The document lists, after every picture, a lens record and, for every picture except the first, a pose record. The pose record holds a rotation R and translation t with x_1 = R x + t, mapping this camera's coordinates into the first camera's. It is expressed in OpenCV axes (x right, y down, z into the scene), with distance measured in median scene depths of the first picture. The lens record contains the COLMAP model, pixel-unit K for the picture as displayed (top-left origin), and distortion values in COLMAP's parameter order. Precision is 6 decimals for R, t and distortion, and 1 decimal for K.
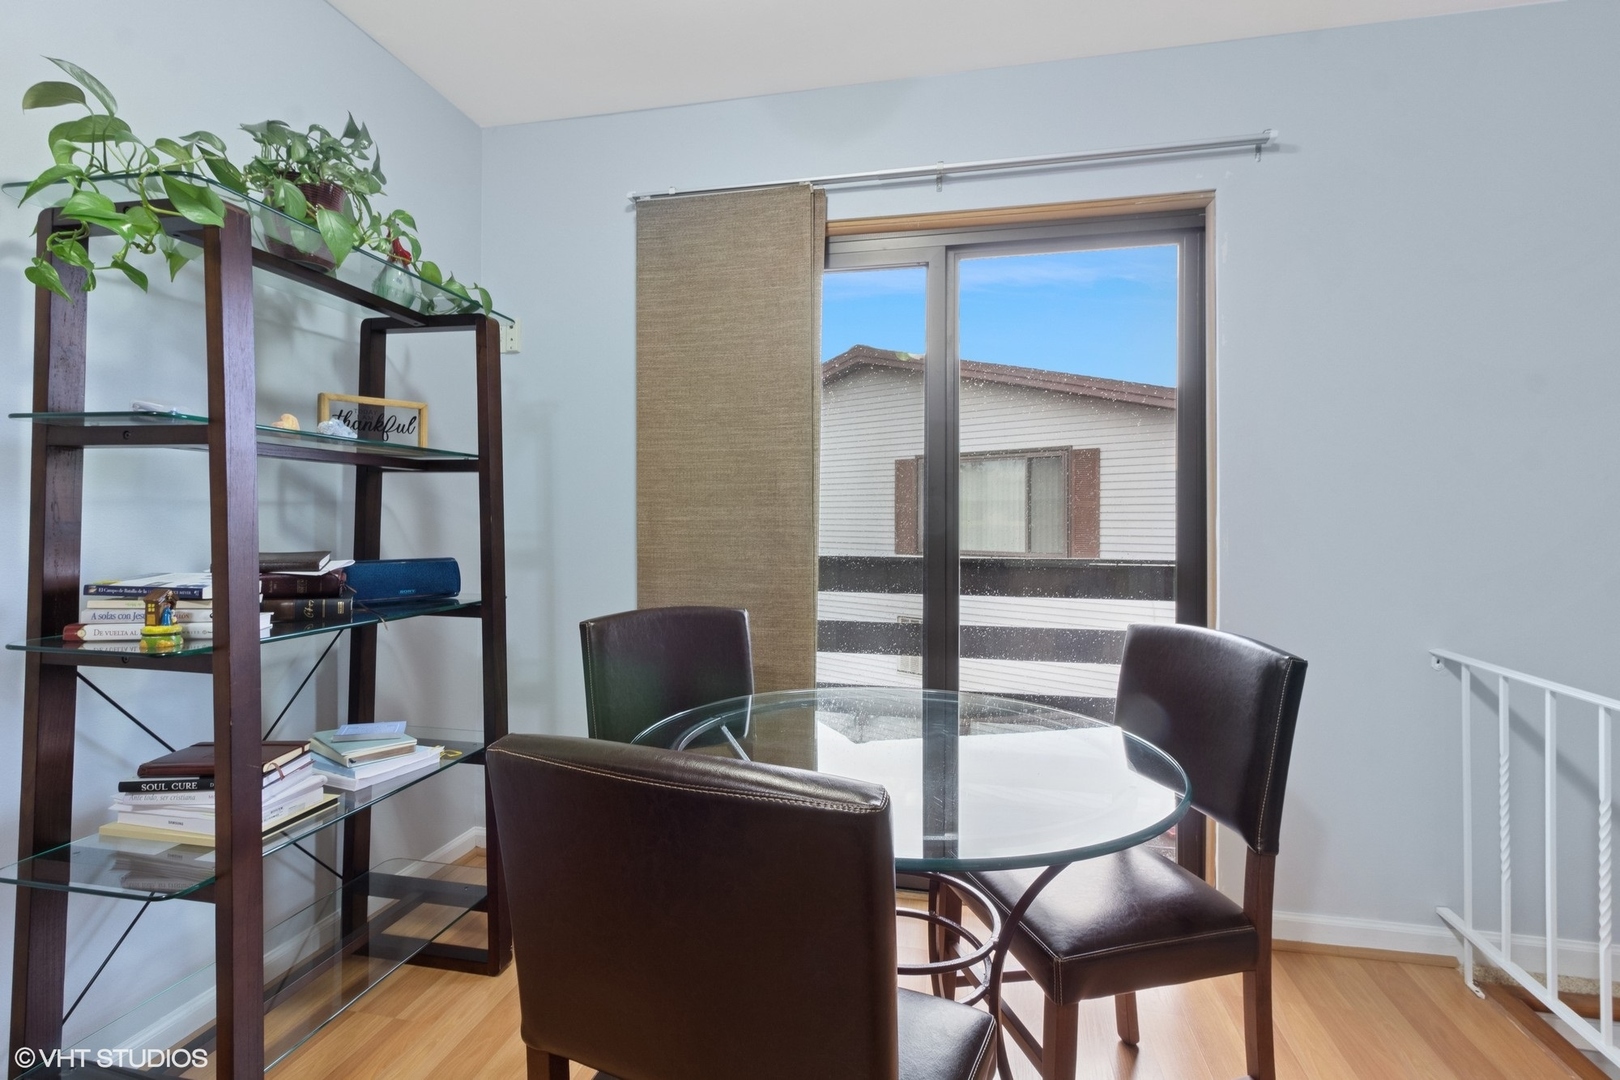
lens RADIAL K [[734.4, 0, 777.7], [0, 734.4, 506.1], [0, 0, 1]] dist [0.001028, 0.000244]
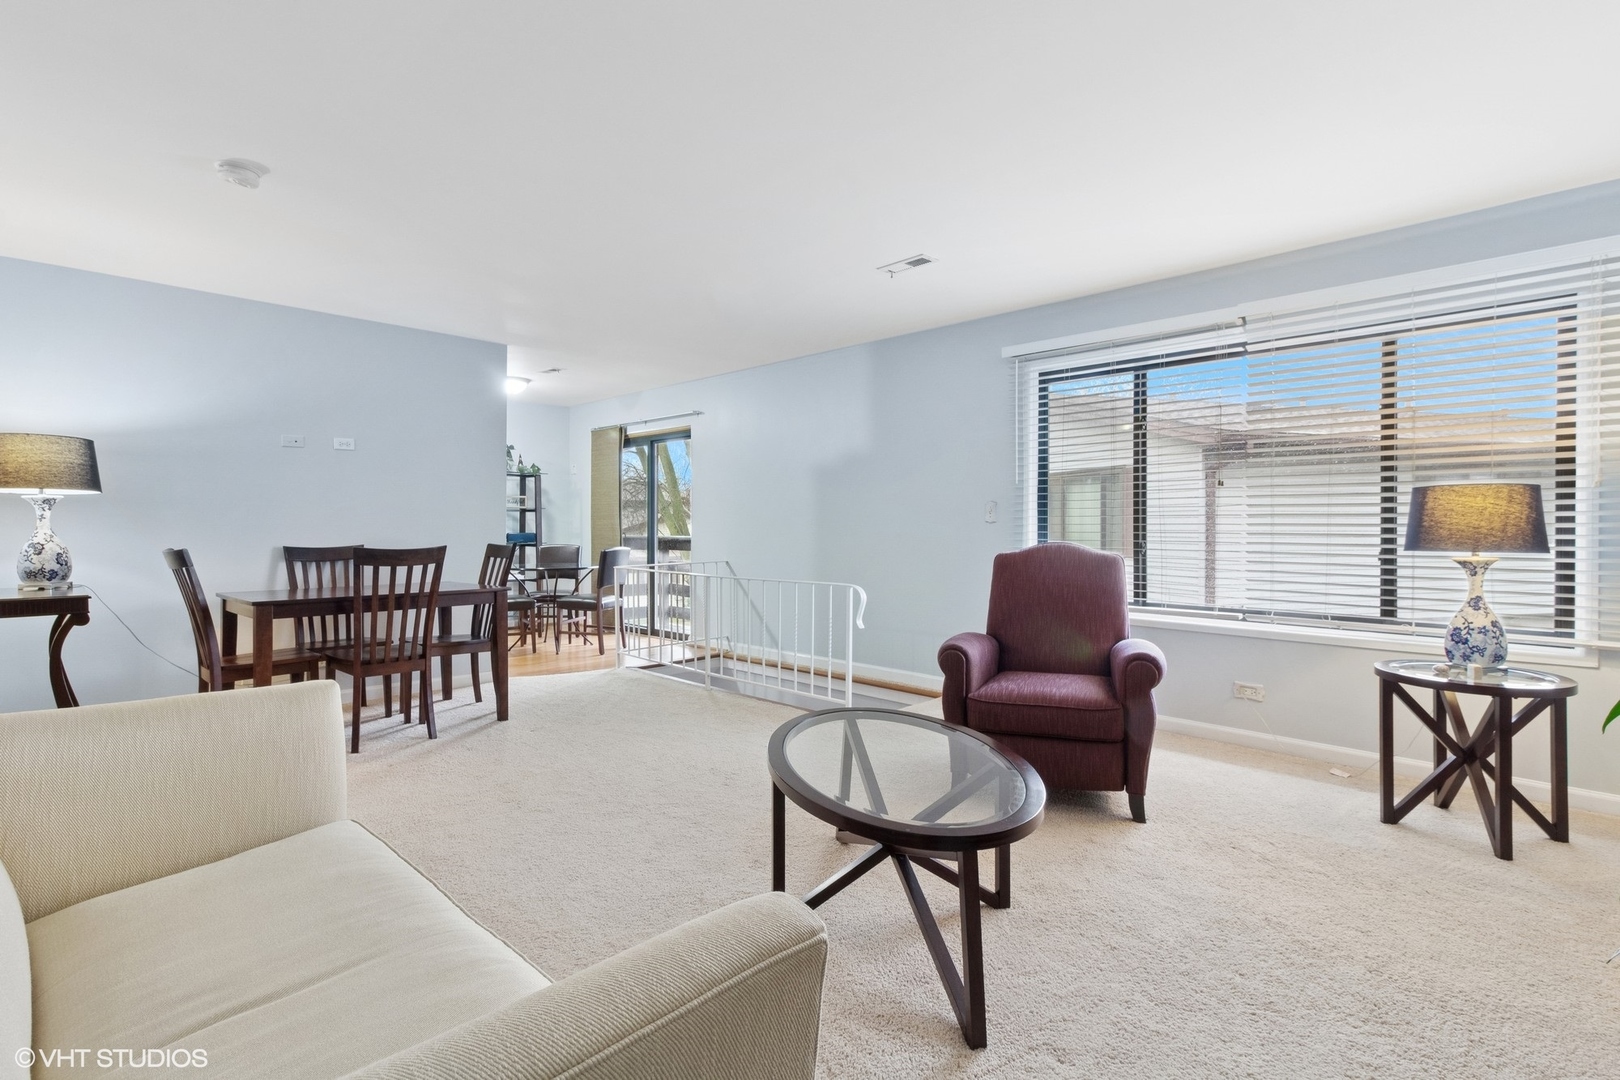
lens RADIAL K [[764.2, 0, 802.6], [0, 764.2, 520.4], [0, 0, 1]] dist [0.005027, 0.000935]
pose [[0.848766, -0.012562, -0.528620, 2.920813], [0.023484, 0.999627, 0.013950, -0.021935], [0.528247, -0.024254, 0.848744, -1.771124]]
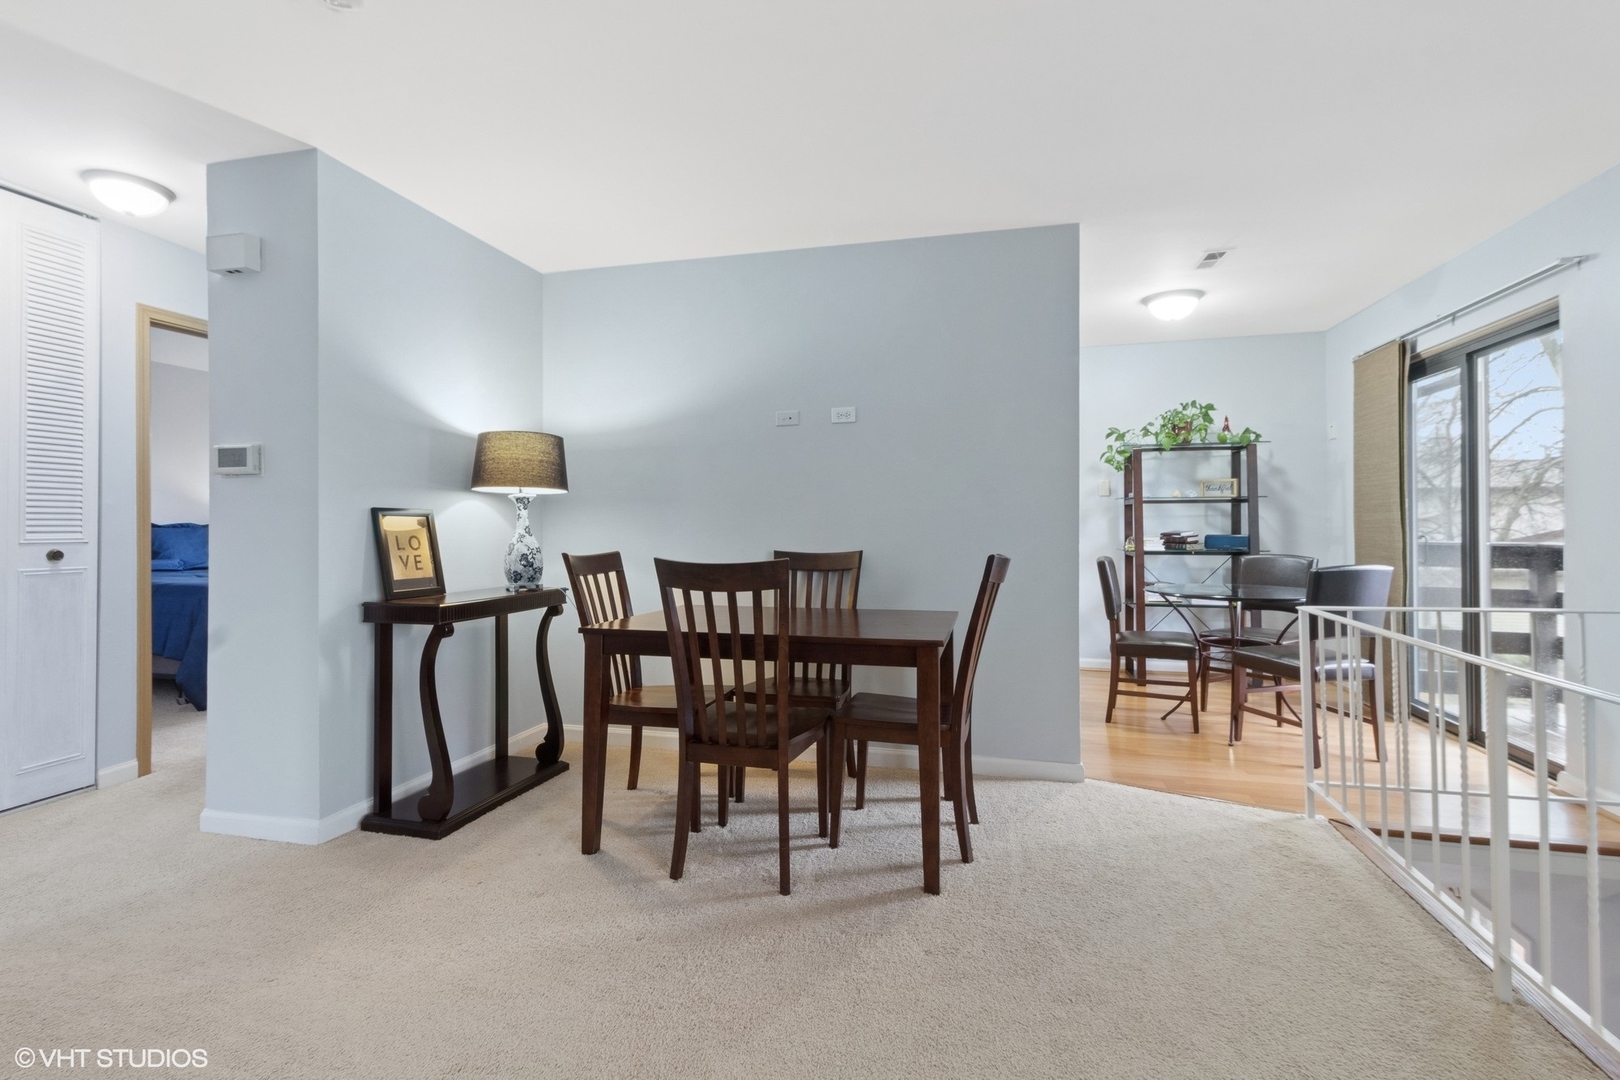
lens RADIAL K [[764.2, 0, 802.6], [0, 764.2, 520.4], [0, 0, 1]] dist [0.005027, 0.000935]
pose [[-0.021736, -0.018530, -0.999592, 2.232169], [0.034720, 0.999211, -0.019278, 0.016094], [0.999161, -0.035125, -0.021076, -0.567311]]
